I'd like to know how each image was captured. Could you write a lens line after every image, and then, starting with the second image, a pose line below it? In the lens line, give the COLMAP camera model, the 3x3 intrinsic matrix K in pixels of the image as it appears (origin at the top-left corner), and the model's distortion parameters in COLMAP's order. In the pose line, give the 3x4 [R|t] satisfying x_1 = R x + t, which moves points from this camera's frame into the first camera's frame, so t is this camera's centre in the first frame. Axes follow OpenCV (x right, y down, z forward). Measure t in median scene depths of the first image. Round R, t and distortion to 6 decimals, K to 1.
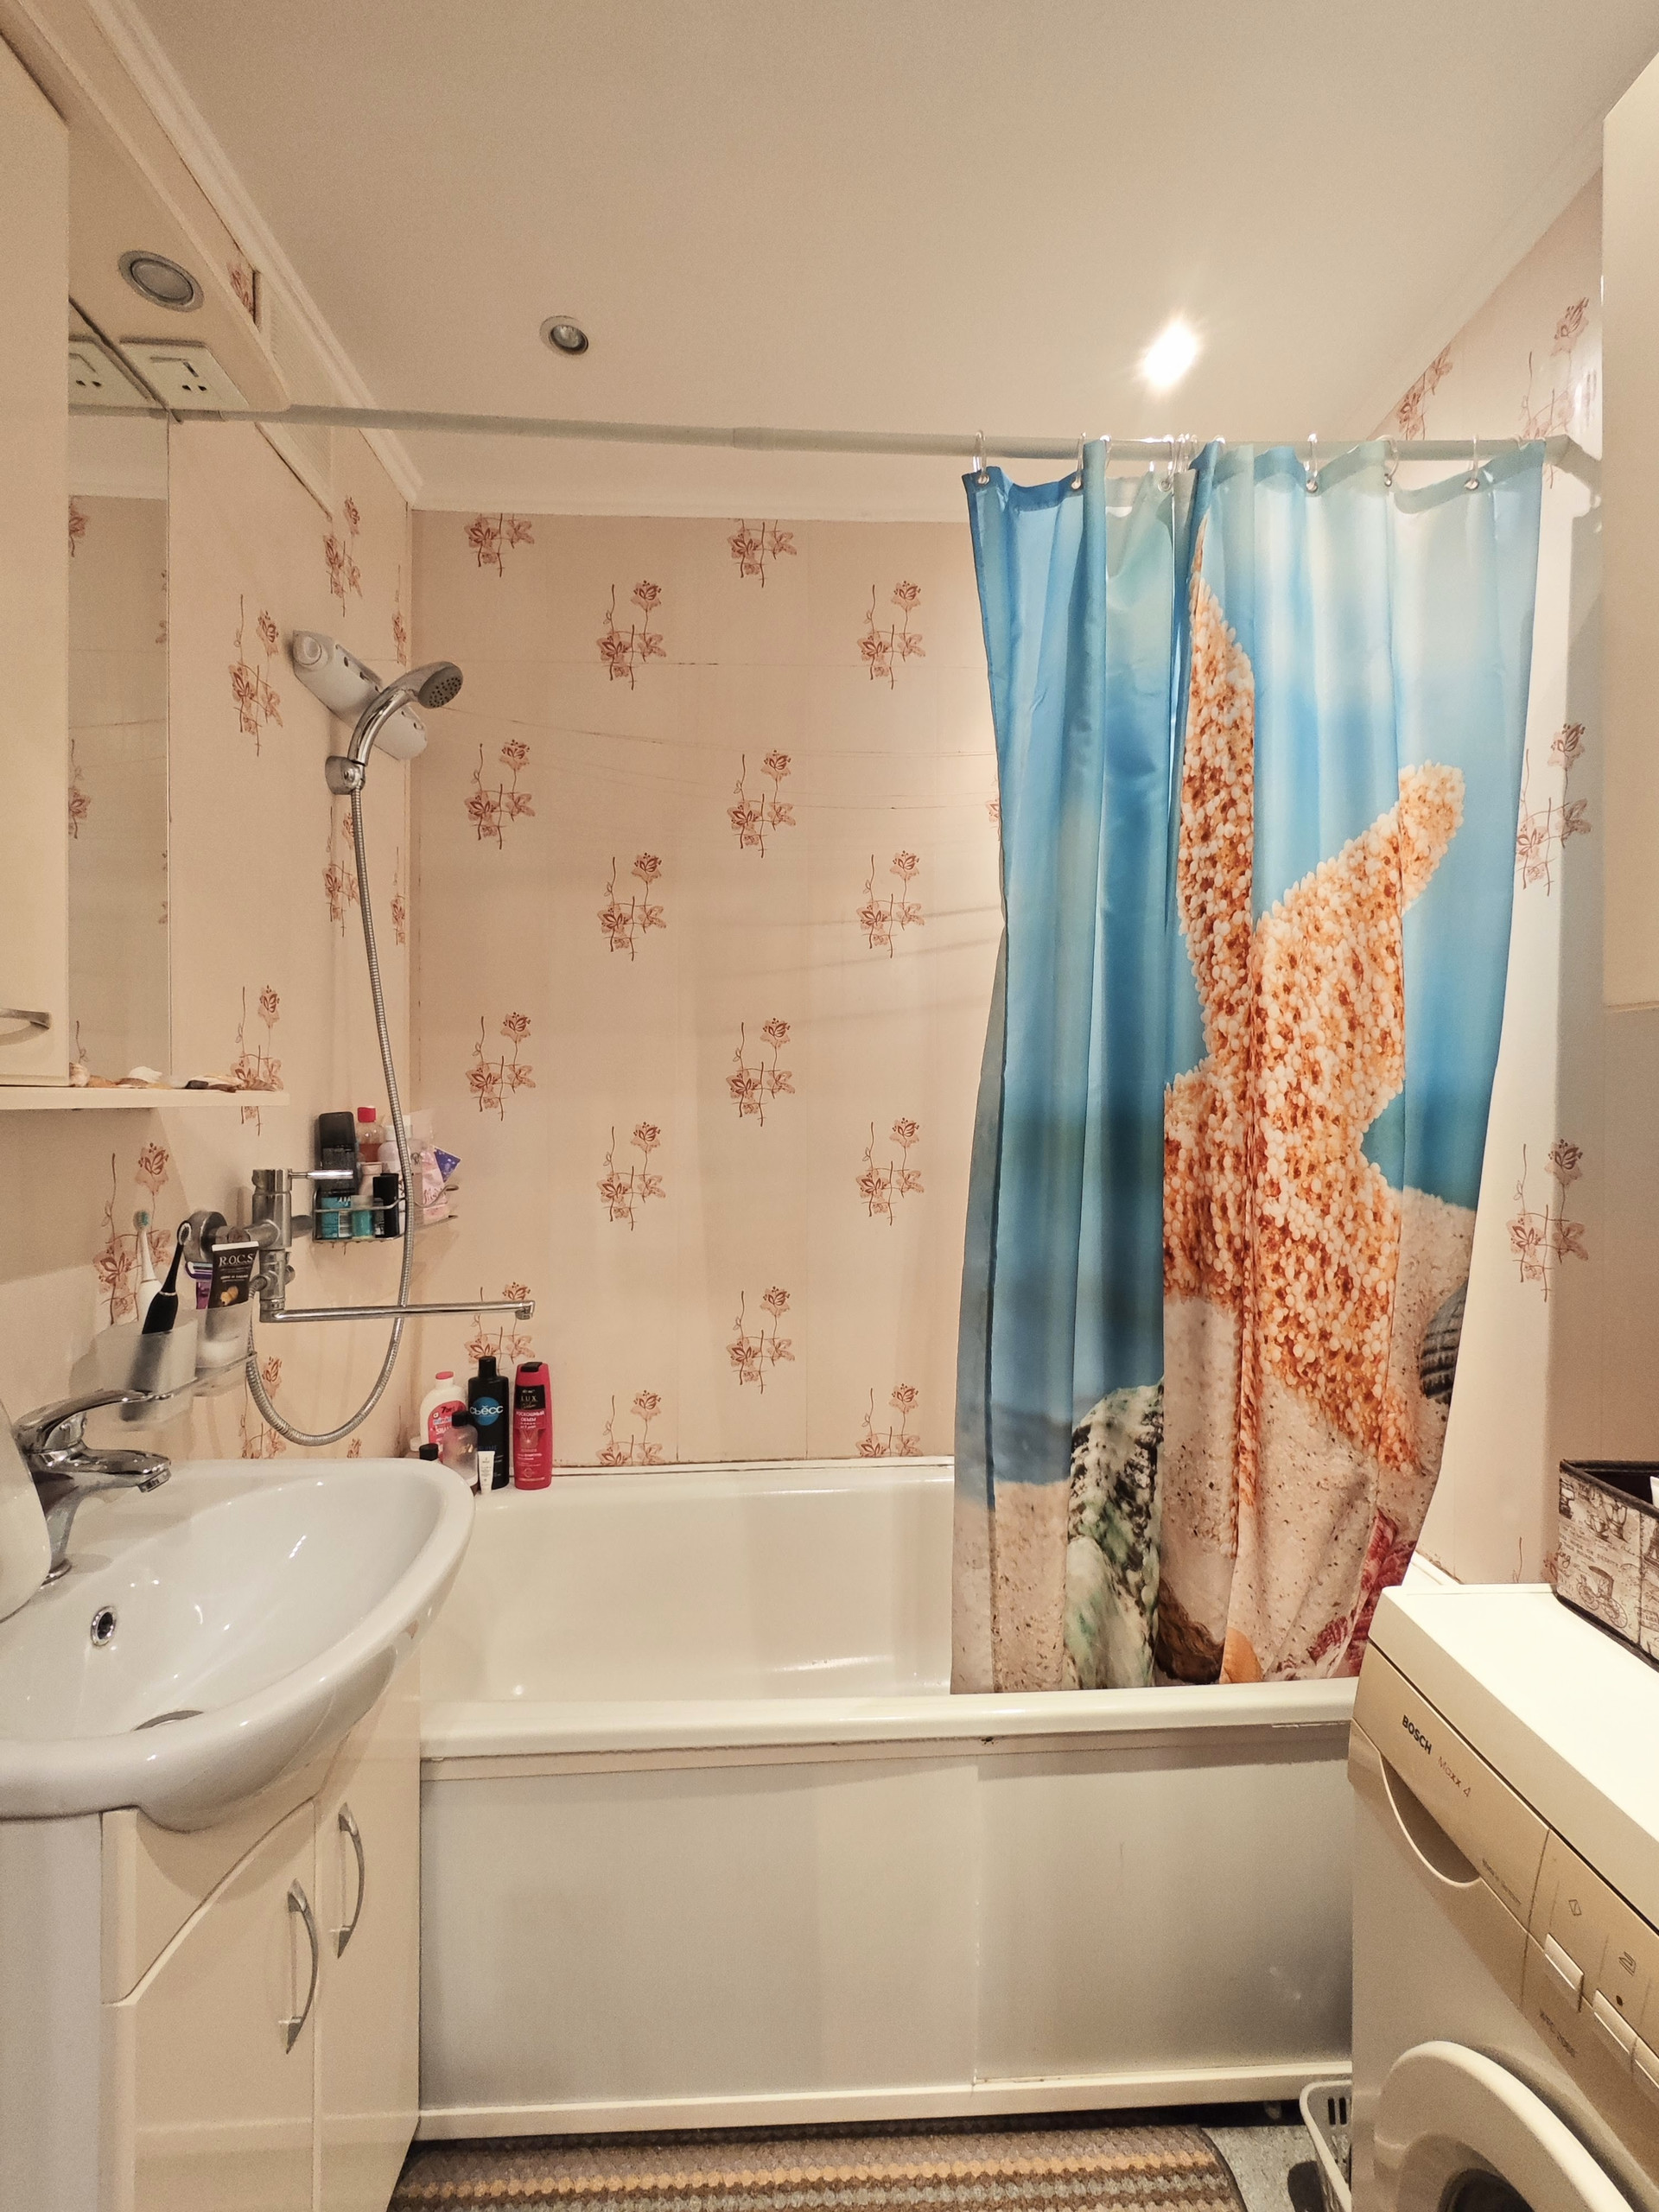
lens RADIAL K [[961.6, 0, 825.1], [0, 961.6, 1100.0], [0, 0, 1]] dist [-0.000799, -0.000577]
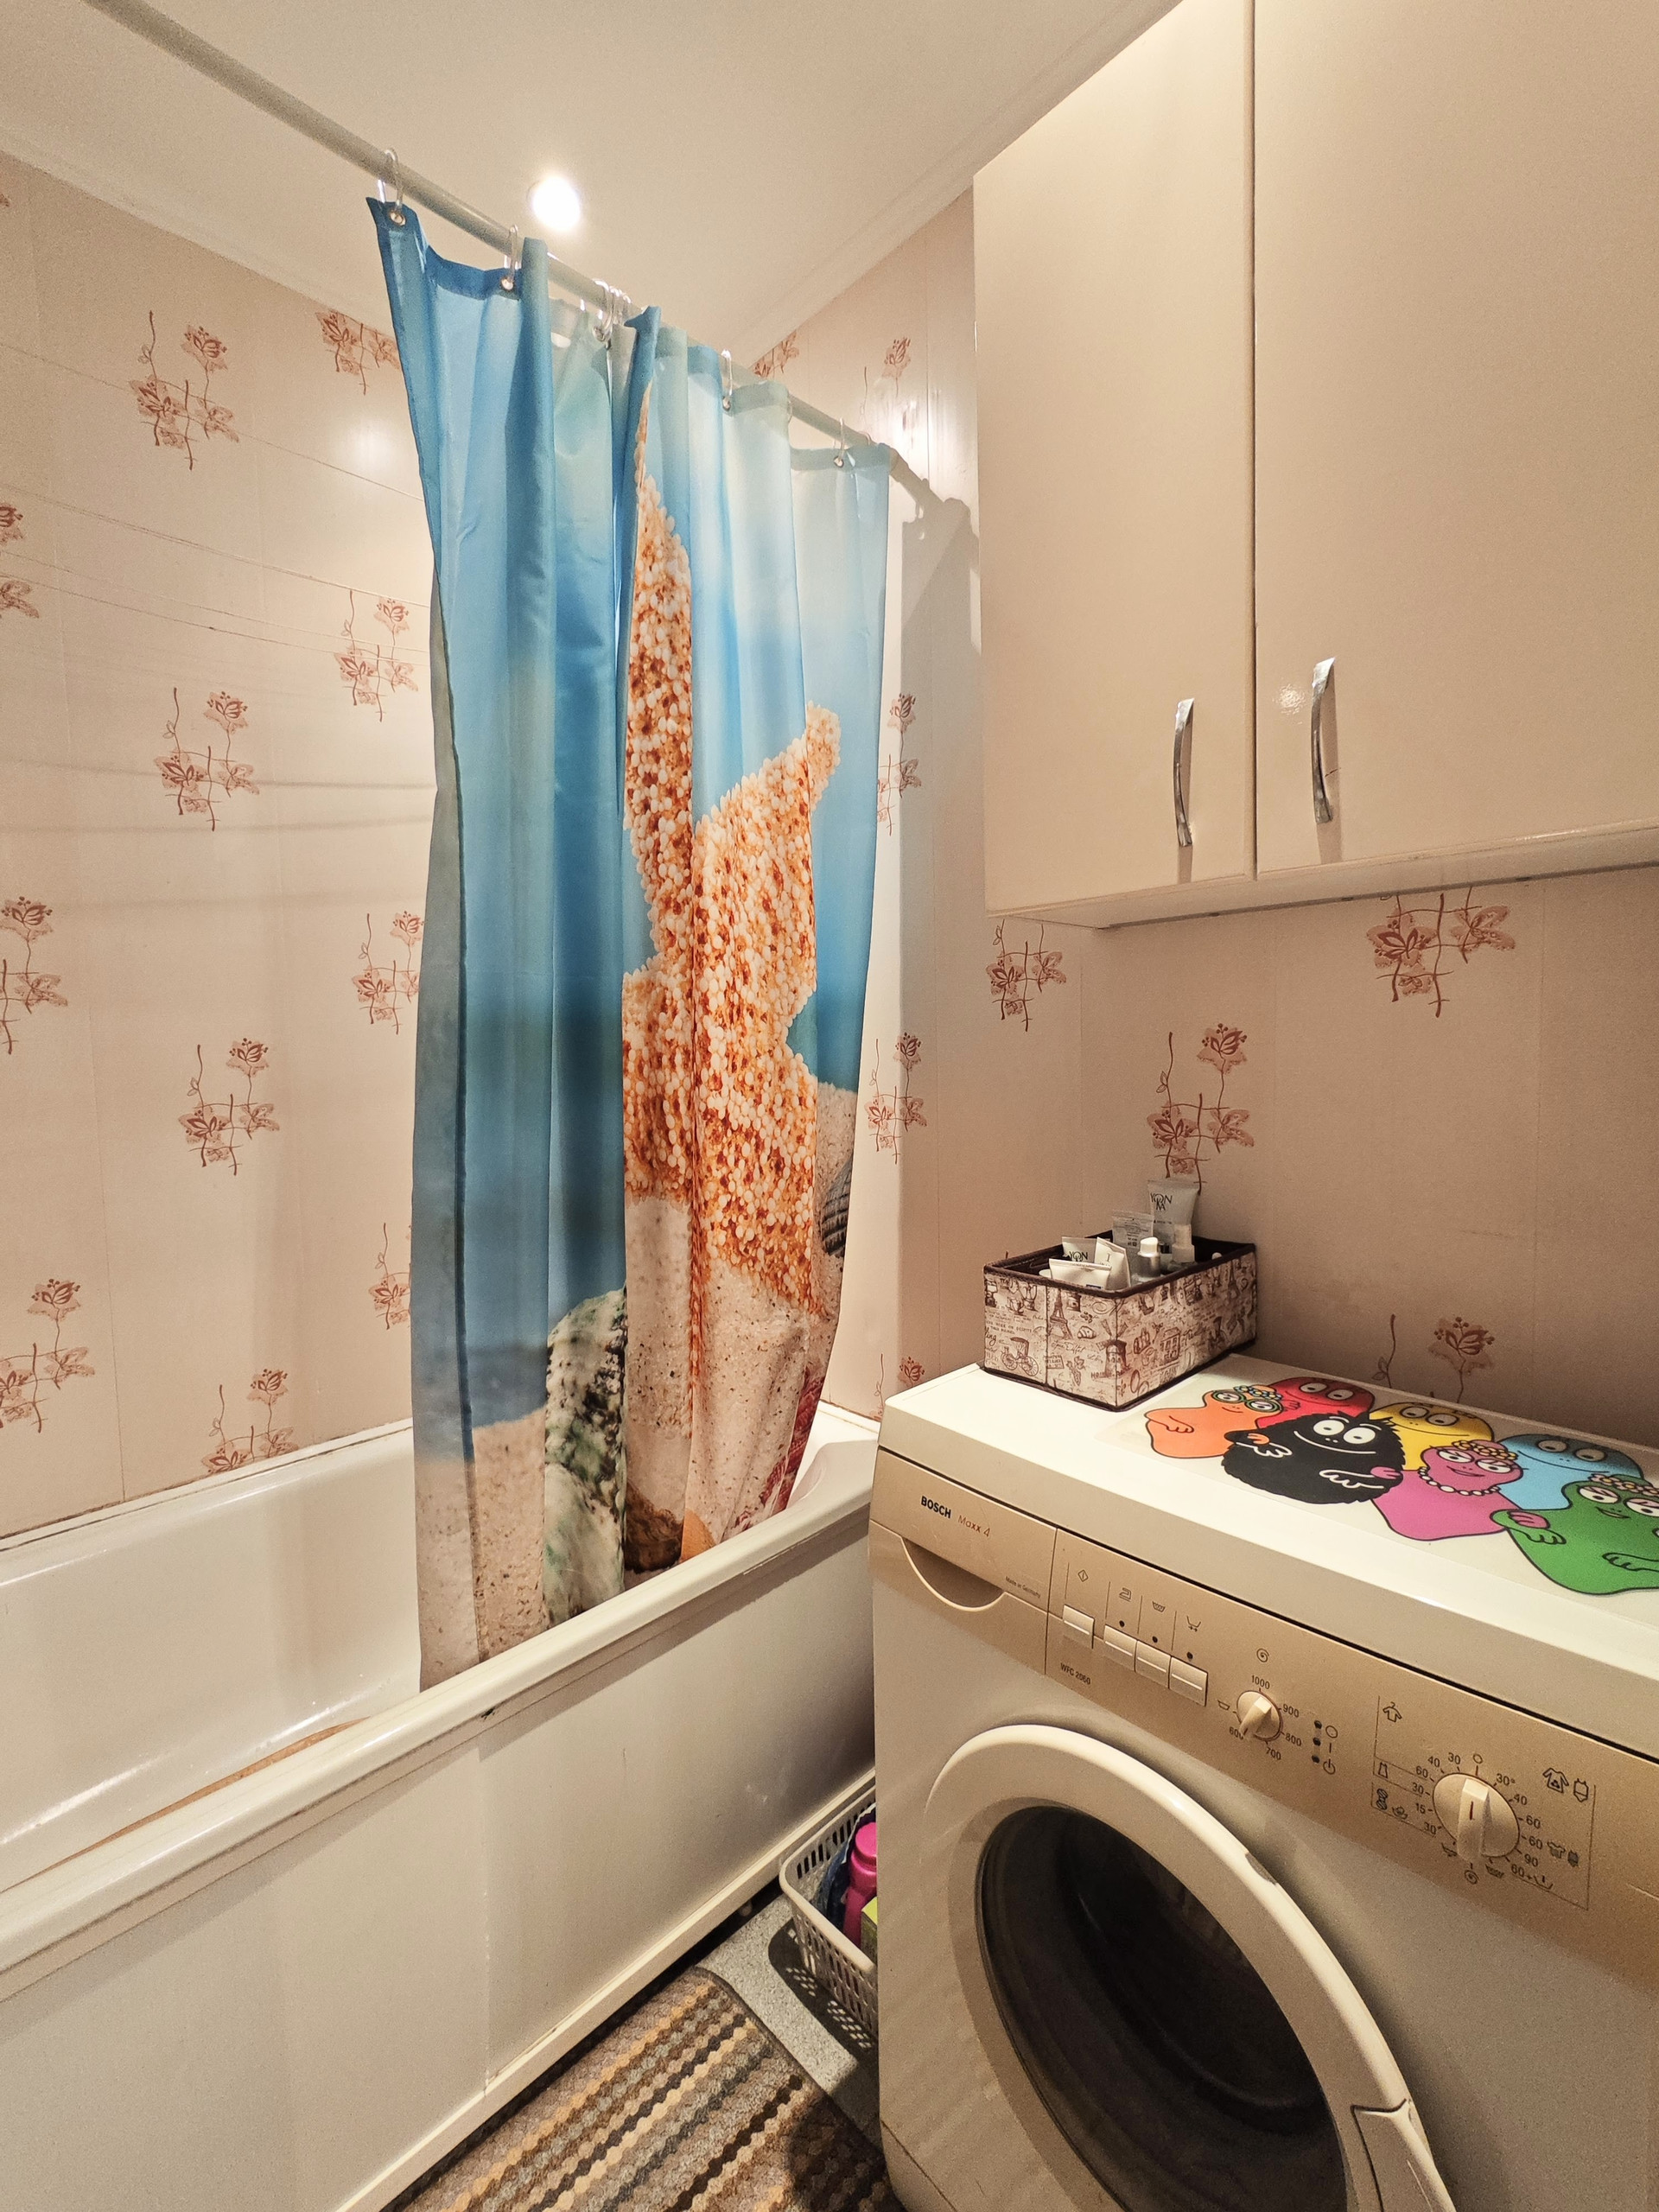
lens RADIAL K [[961.6, 0, 833.9], [0, 961.6, 1104.9], [0, 0, 1]] dist [-0.000799, -0.000577]
pose [[0.733037, -0.060400, 0.677502, -0.156321], [0.023532, 0.997705, 0.063486, 0.052394], [-0.679782, -0.030594, 0.732776, 0.139986]]
